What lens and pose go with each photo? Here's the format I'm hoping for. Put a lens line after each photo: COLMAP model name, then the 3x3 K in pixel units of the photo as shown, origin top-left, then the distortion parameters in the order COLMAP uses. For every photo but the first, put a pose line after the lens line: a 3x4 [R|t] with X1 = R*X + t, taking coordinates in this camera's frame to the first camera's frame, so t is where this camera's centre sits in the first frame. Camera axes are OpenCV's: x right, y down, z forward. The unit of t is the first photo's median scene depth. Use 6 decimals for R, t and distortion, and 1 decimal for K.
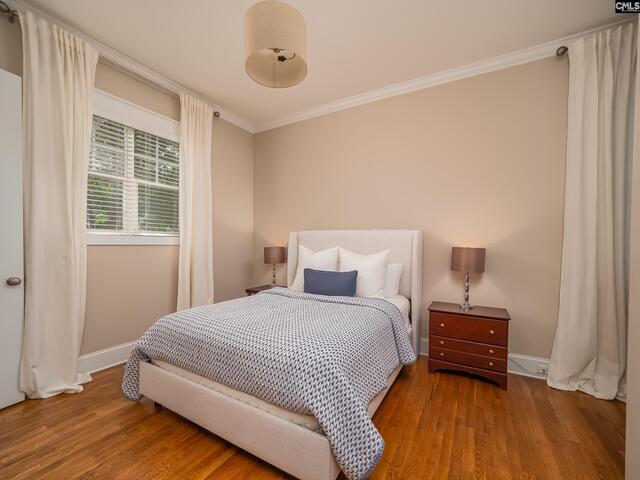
lens RADIAL K [[269.1, 0, 321.5], [0, 269.1, 242.2], [0, 0, 1]] dist [-0.007778, -0.000233]
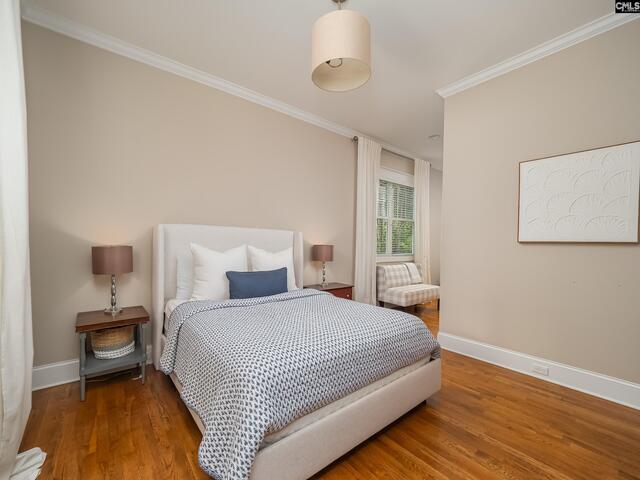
lens RADIAL K [[269.1, 0, 321.7], [0, 269.1, 243.3], [0, 0, 1]] dist [-0.007778, -0.000233]
pose [[0.365331, -0.005519, 0.930861, -0.700623], [-0.005890, 0.999949, 0.008241, 0.000430], [-0.930859, -0.008494, 0.365279, 0.415355]]
